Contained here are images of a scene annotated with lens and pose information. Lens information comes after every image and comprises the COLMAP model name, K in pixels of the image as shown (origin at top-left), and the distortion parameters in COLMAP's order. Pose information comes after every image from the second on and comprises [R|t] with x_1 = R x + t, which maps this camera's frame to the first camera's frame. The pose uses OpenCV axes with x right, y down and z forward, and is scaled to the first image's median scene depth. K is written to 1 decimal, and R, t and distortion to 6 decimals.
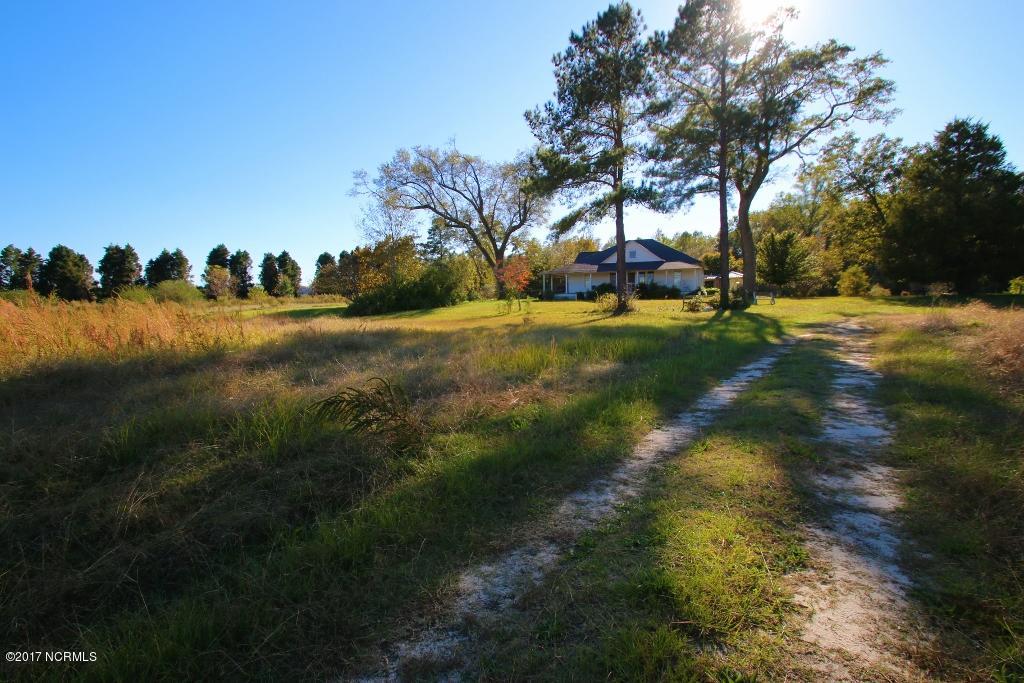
lens RADIAL K [[465.5, 0, 514.0], [0, 465.5, 356.3], [0, 0, 1]] dist [0.030909, -0.034738]
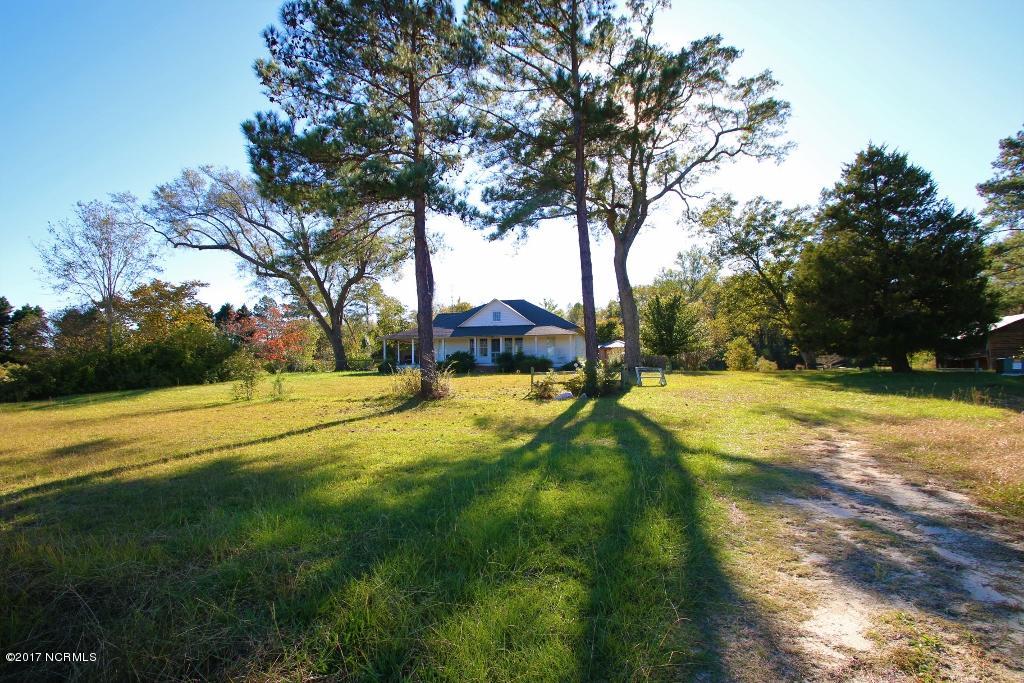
lens RADIAL K [[479.3, 0, 511.2], [0, 479.3, 357.8], [0, 0, 1]] dist [0.001414, -0.014143]
pose [[0.980605, 0.010158, 0.195731, 0.130180], [0.017871, 0.989862, -0.140905, -0.036466], [-0.195178, 0.141670, 0.970482, 0.236031]]
